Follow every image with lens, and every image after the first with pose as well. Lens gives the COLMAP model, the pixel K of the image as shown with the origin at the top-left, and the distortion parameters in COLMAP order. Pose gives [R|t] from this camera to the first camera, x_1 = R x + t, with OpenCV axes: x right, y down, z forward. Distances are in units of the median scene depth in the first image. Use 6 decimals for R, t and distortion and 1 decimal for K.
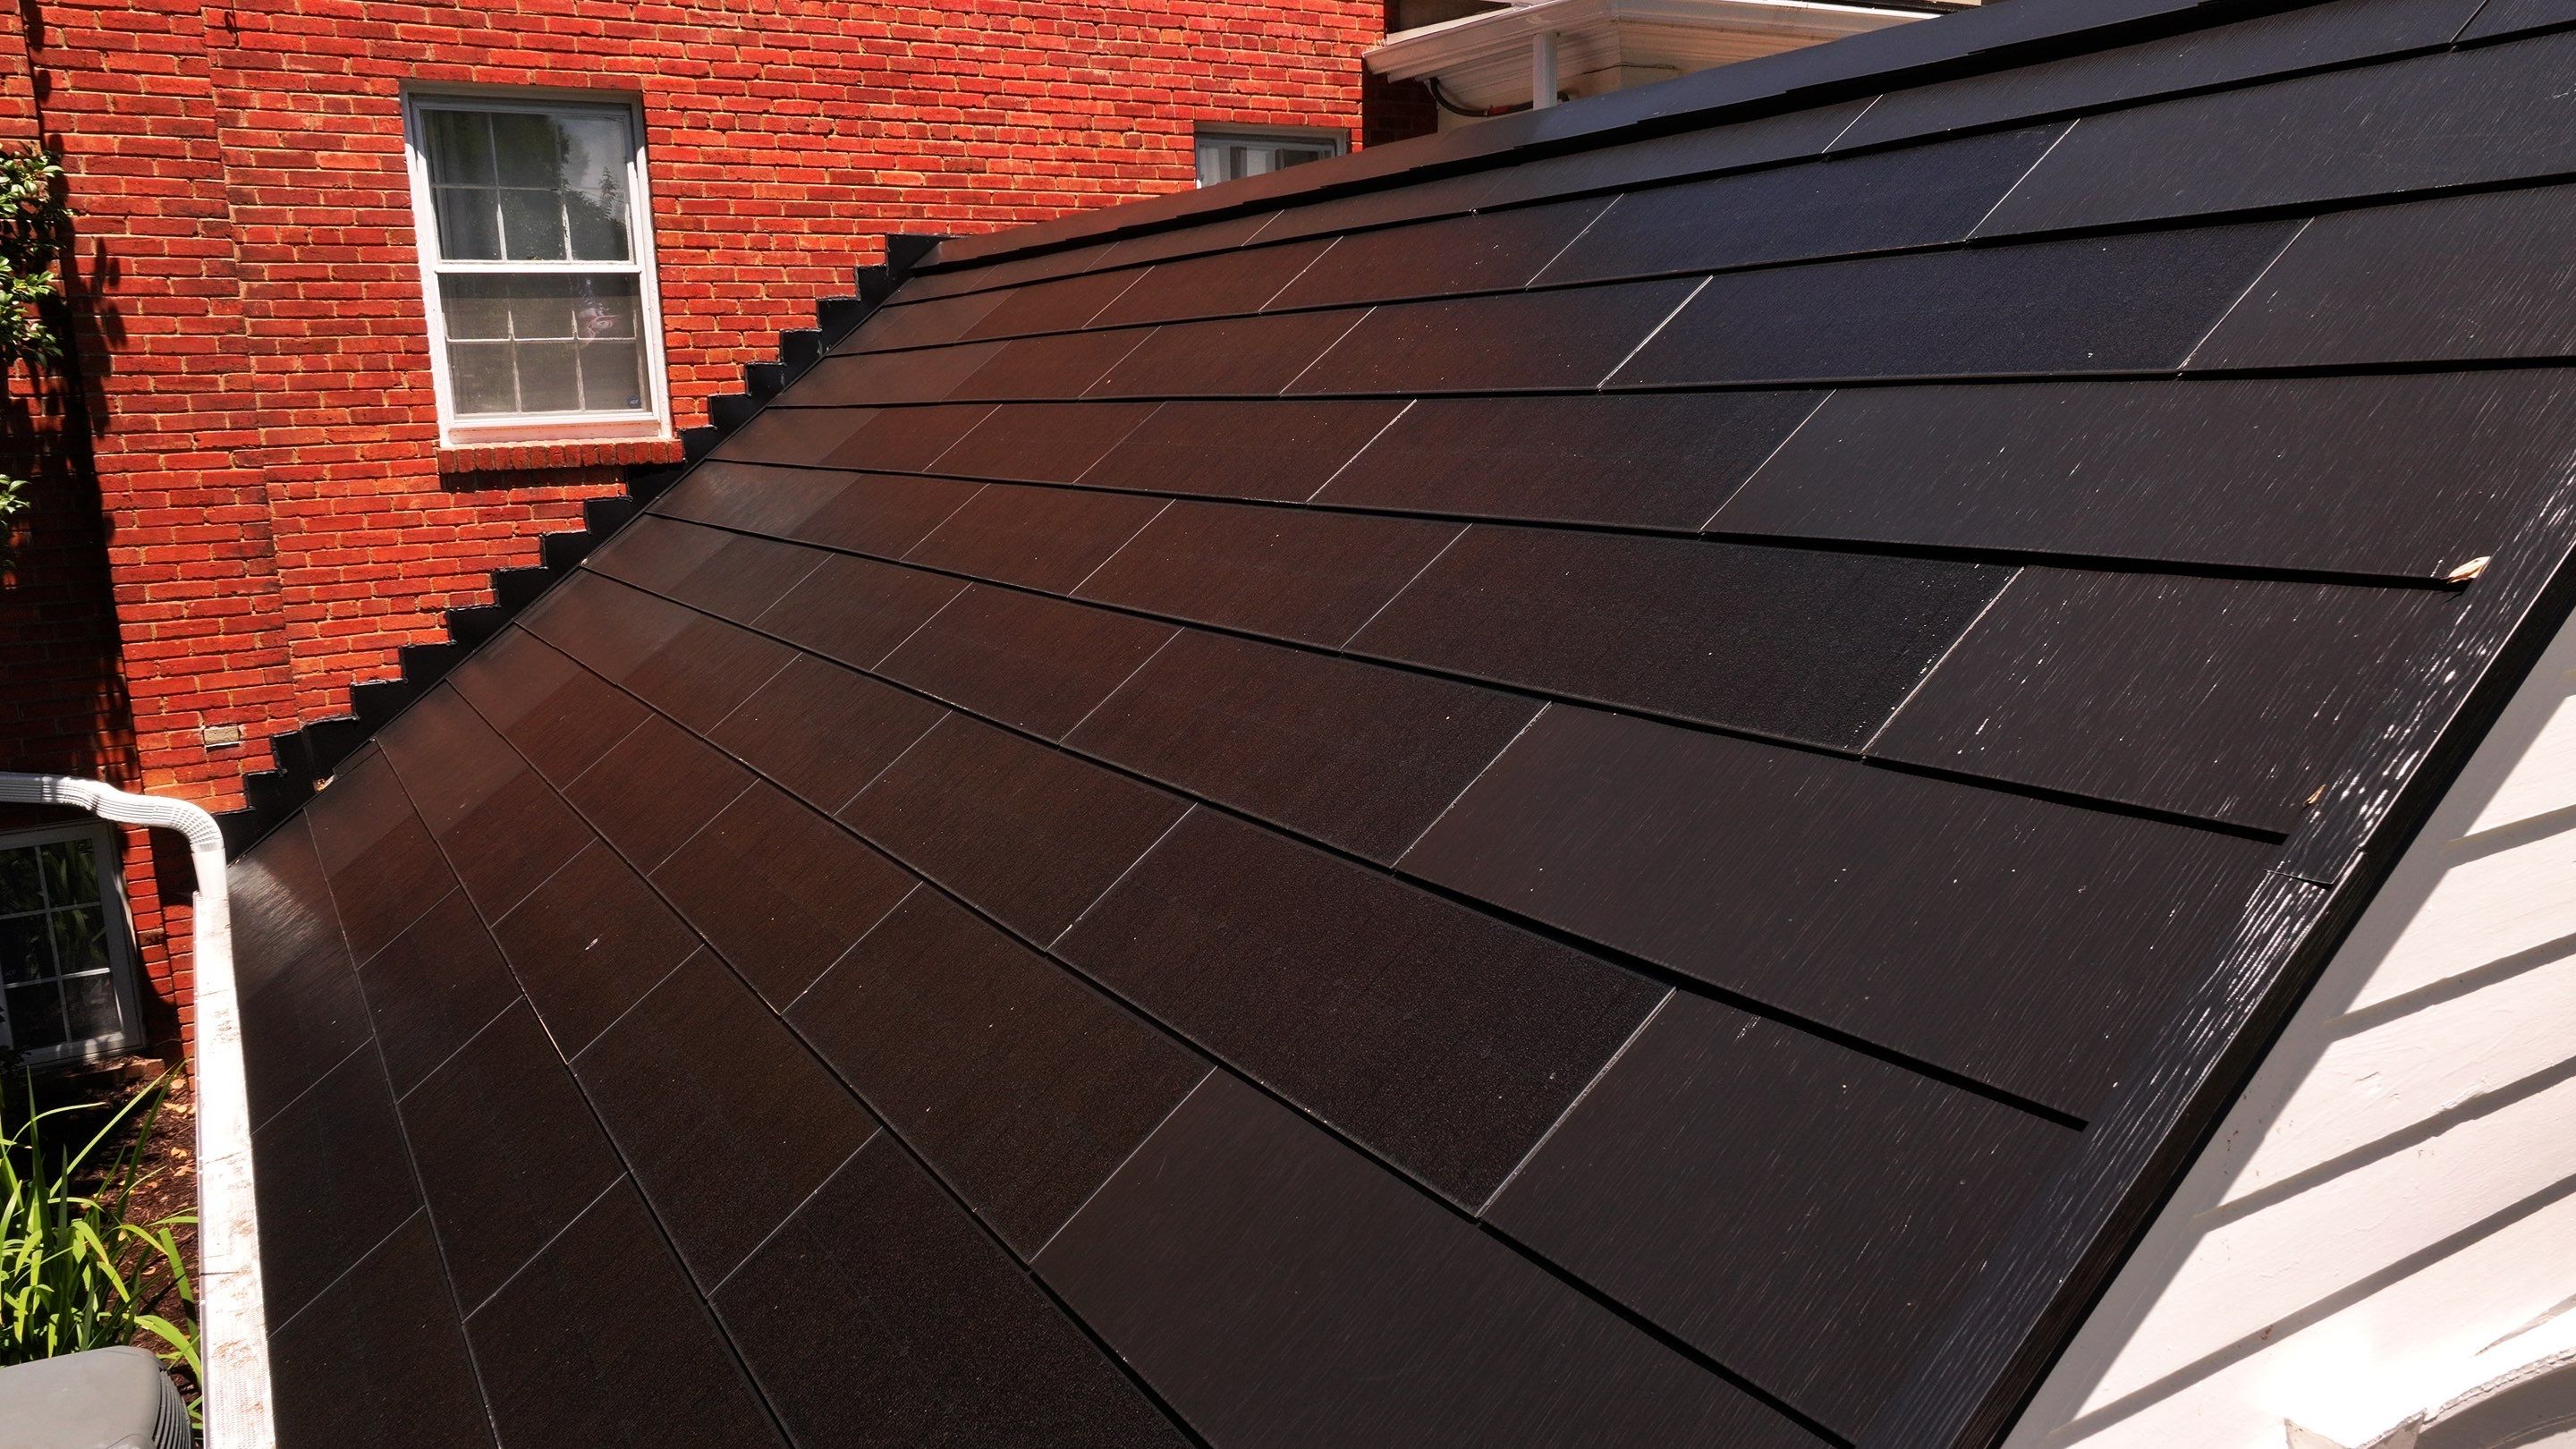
lens RADIAL K [[1819.9, 0, 1285.6], [0, 1819.9, 721.5], [0, 0, 1]] dist [-0.001545, 0.019639]
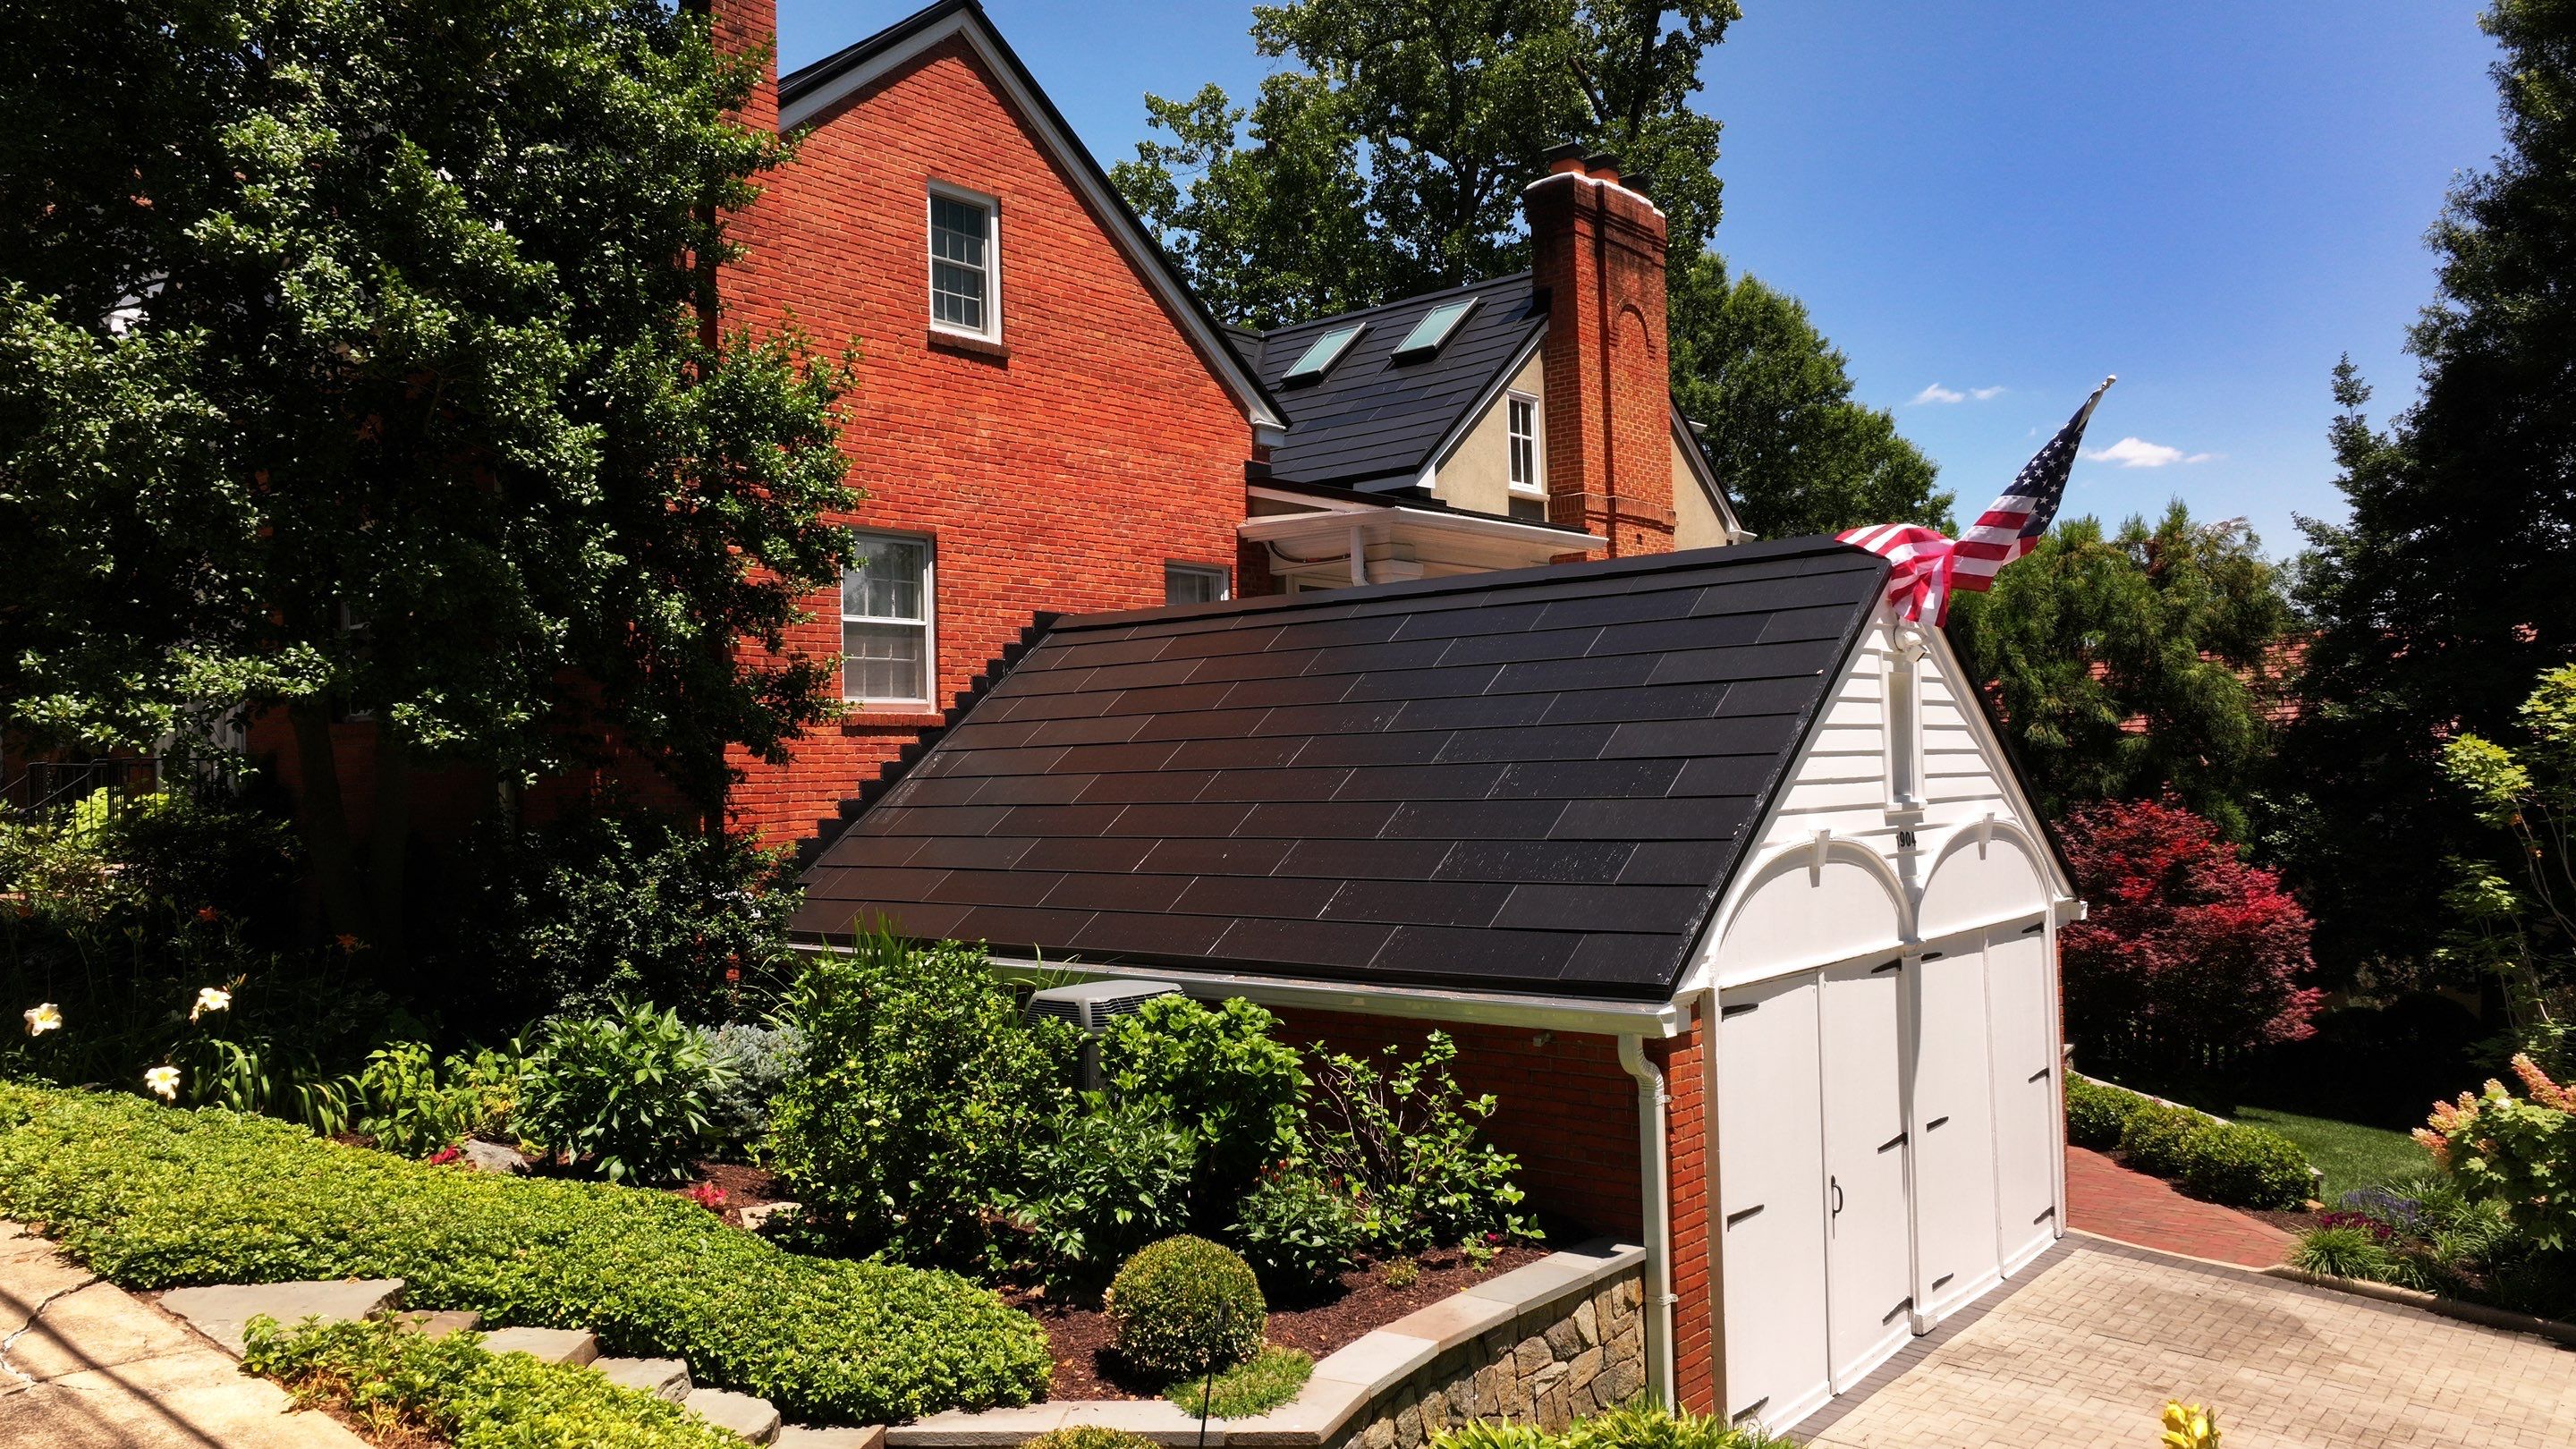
lens RADIAL K [[1819.9, 0, 1285.6], [0, 1819.9, 721.5], [0, 0, 1]] dist [-0.001545, 0.019639]
pose [[0.944503, 0.018263, 0.327994, -0.590418], [0.054342, 0.976011, -0.210832, 0.249889], [-0.323976, 0.216955, 0.920853, -0.773750]]
